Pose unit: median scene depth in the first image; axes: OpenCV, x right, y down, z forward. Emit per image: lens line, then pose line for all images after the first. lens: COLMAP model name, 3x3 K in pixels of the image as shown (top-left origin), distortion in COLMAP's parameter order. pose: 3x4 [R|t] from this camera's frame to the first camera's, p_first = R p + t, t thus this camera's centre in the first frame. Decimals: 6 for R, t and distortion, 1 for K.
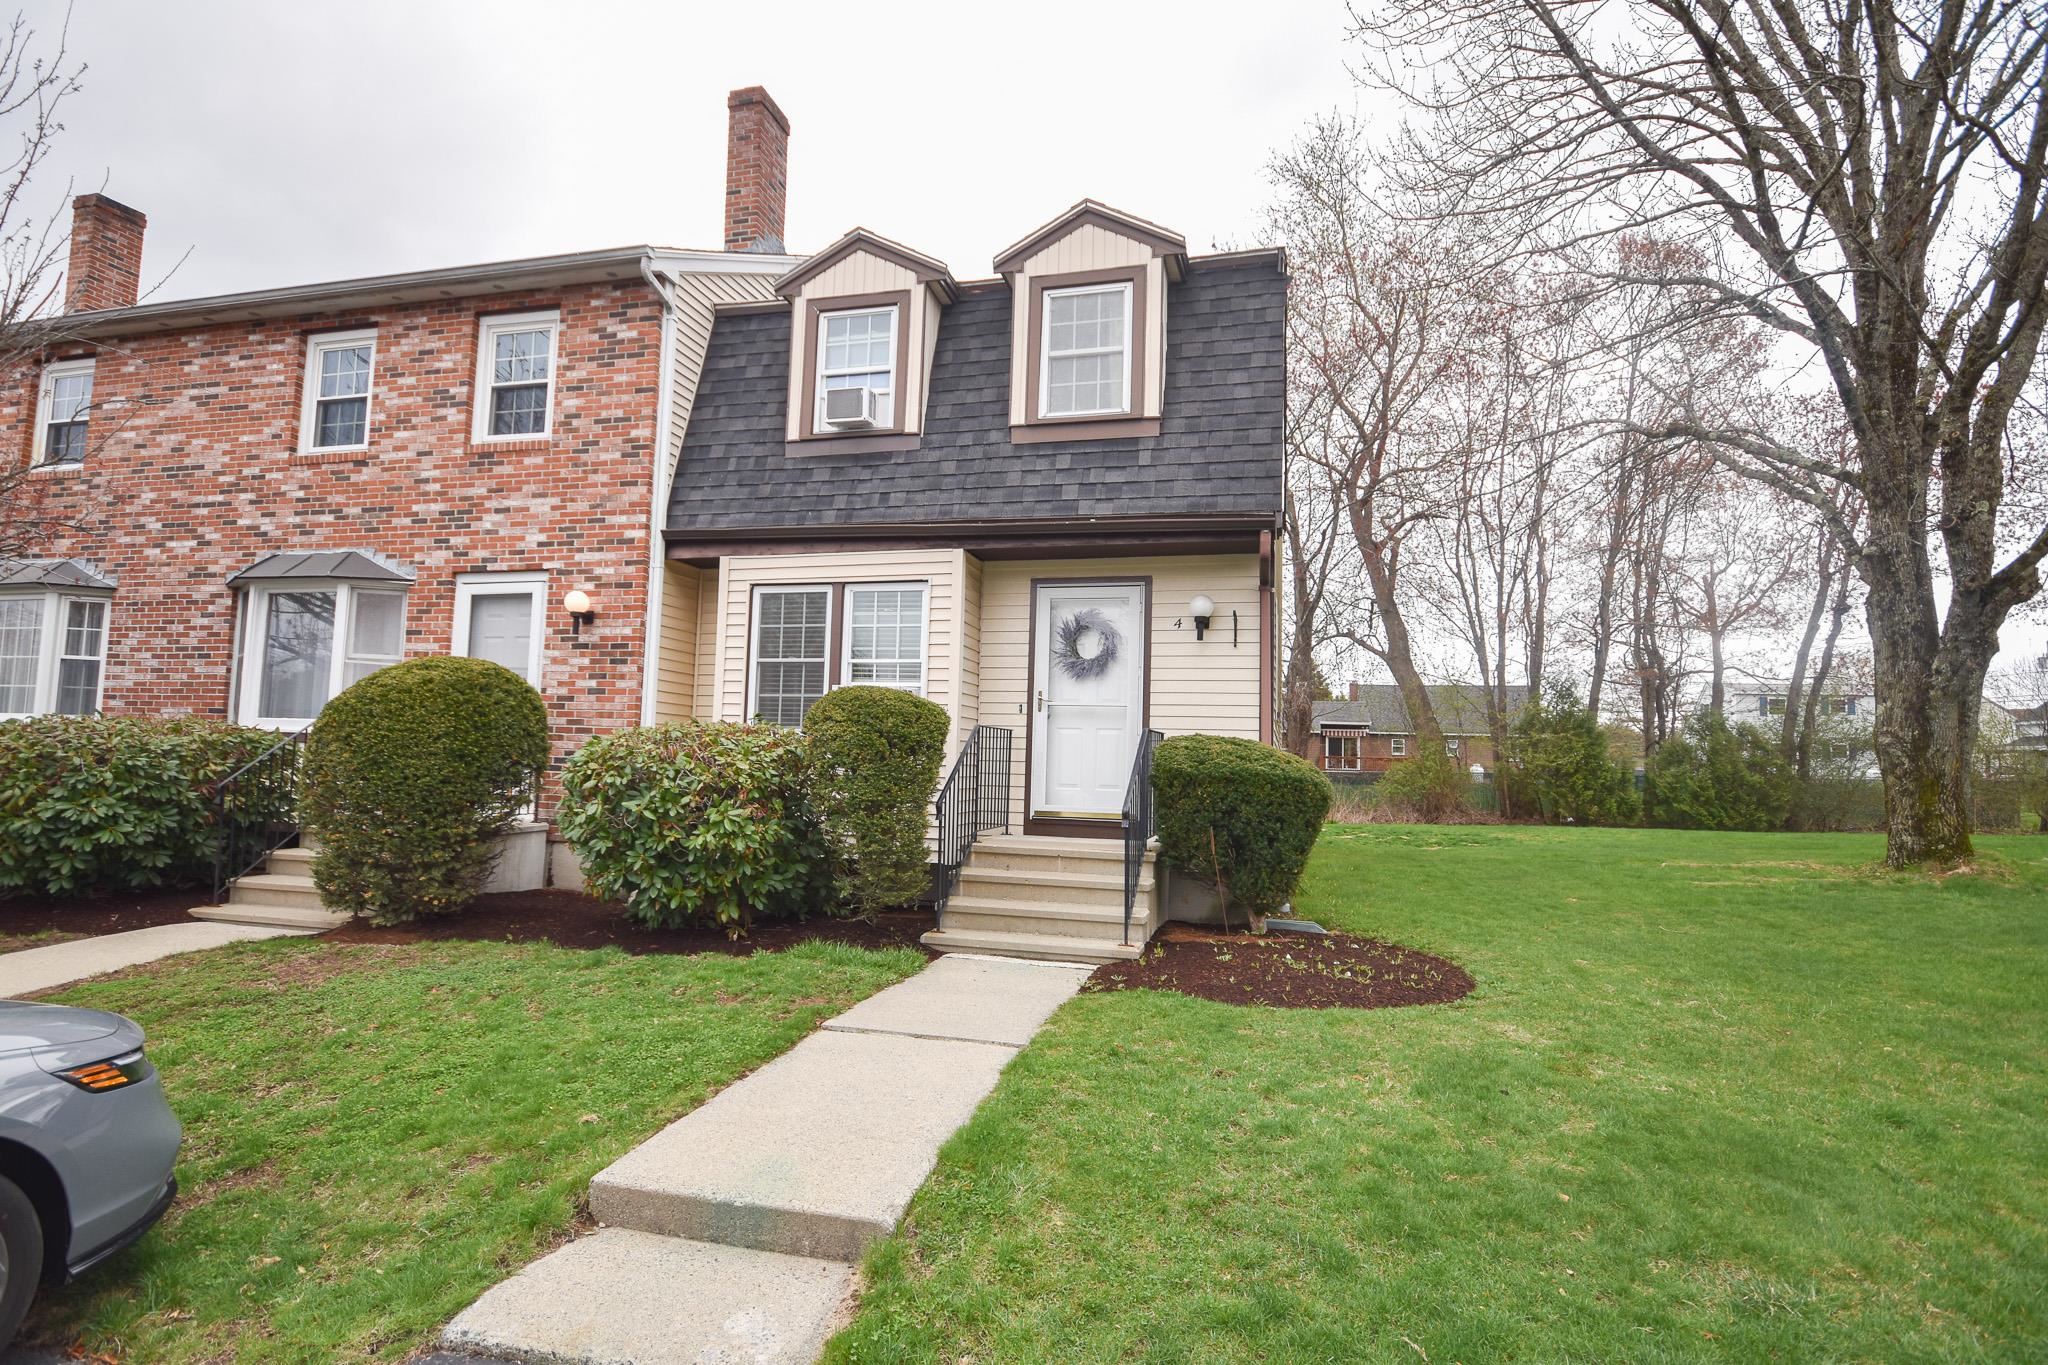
lens RADIAL K [[1006.0, 0, 1024.5], [0, 1006.0, 687.4], [0, 0, 1]] dist [0.020117, -0.012584]
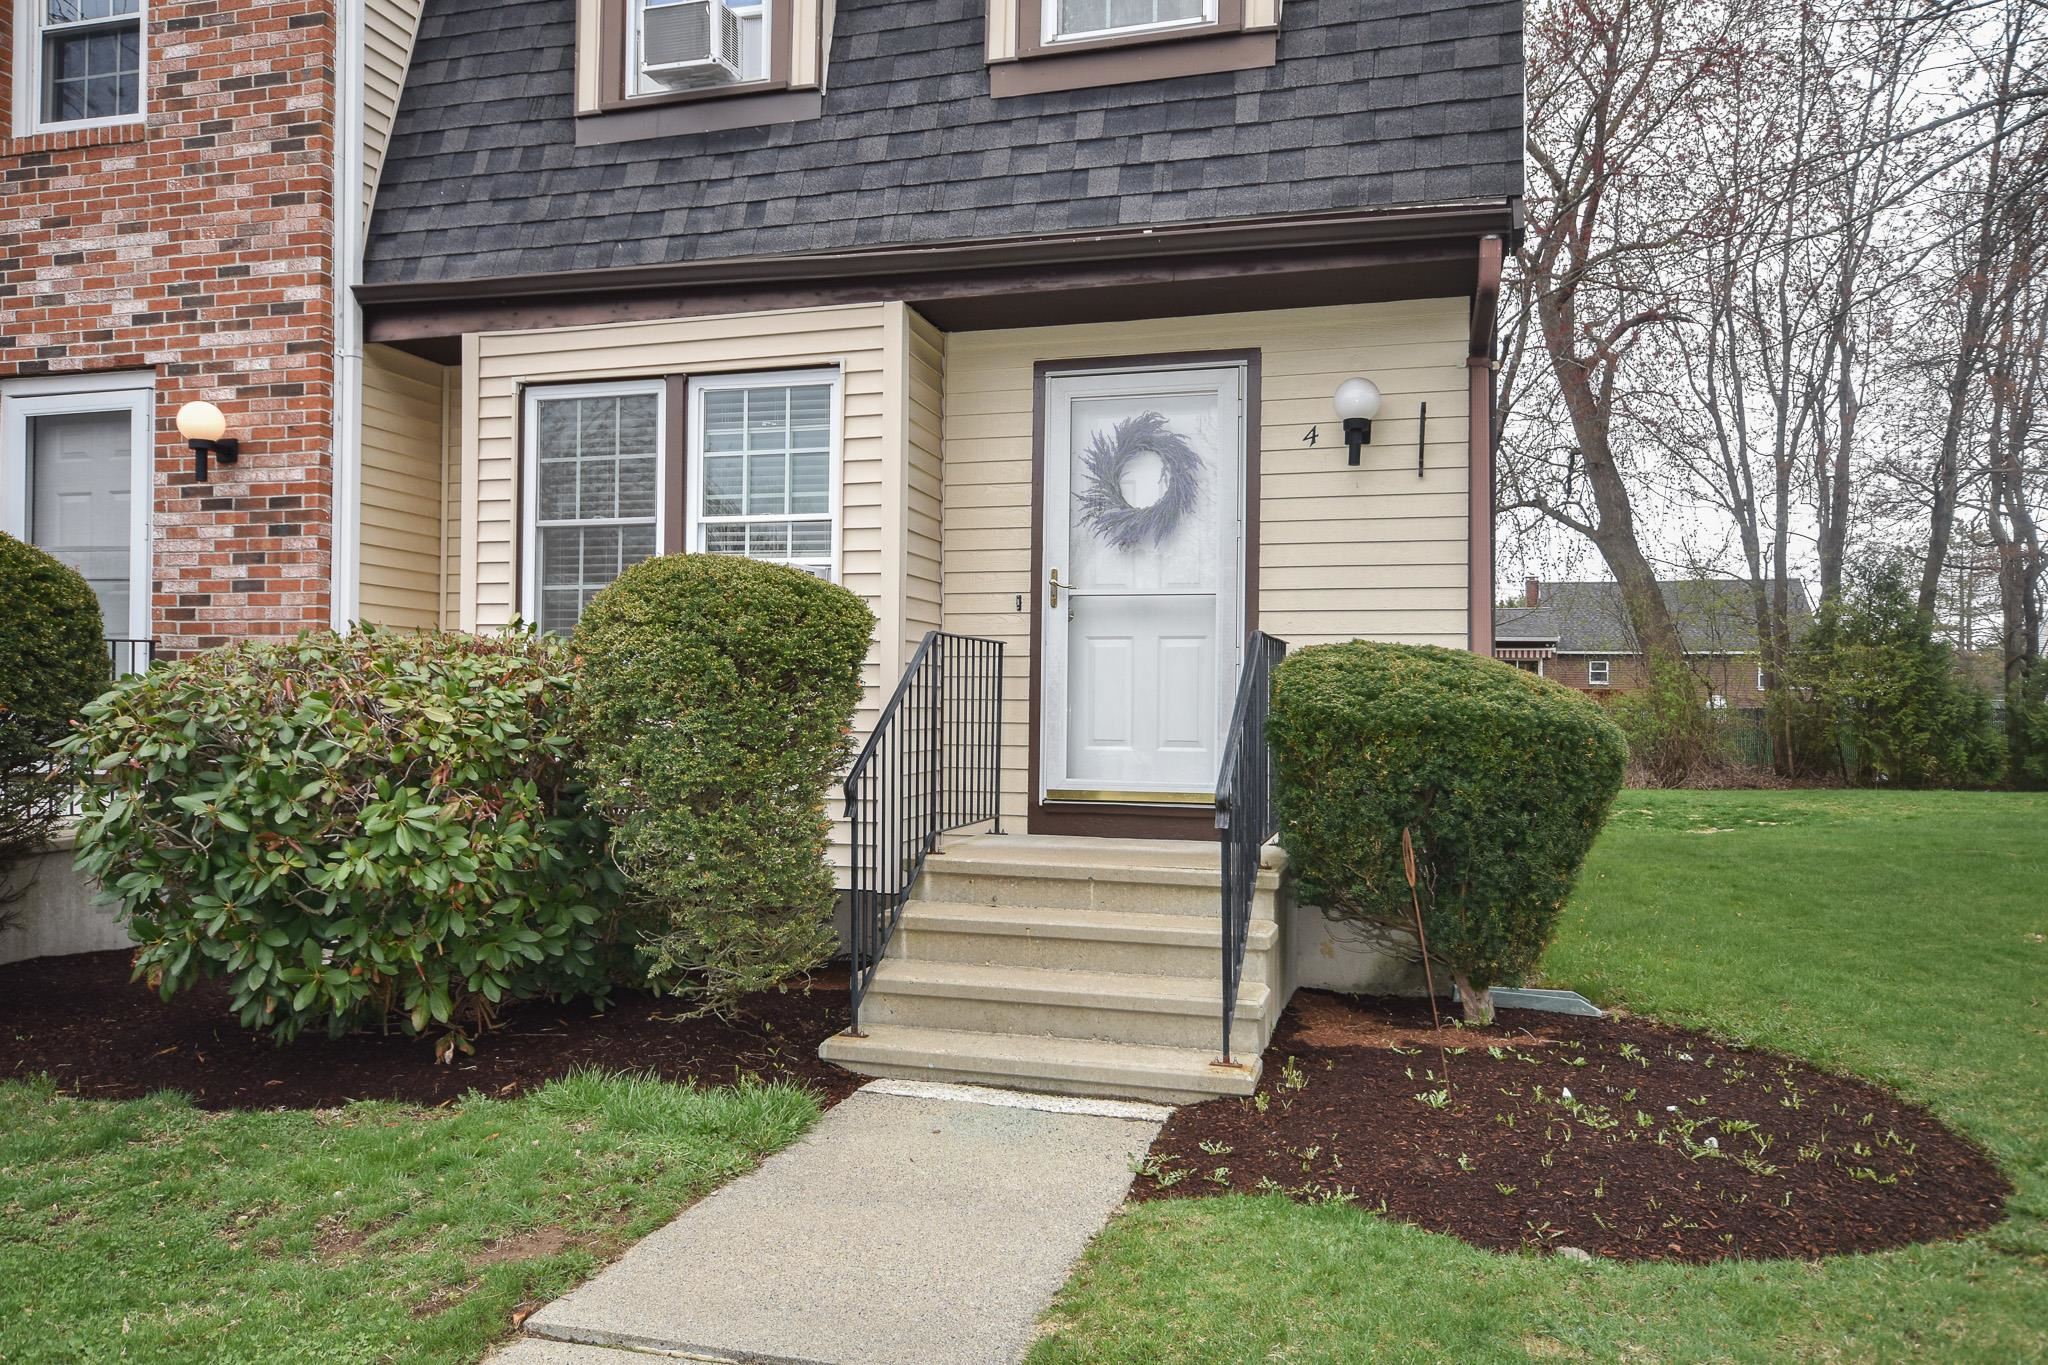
lens RADIAL K [[1382.7, 0, 1024.0], [0, 1382.7, 682.5], [0, 0, 1]] dist [0.036048, -0.000186]
pose [[0.999588, -0.017049, -0.023098, 0.015491], [0.018355, 0.998174, 0.057540, 0.020724], [0.022075, -0.057940, 0.998076, 0.250753]]
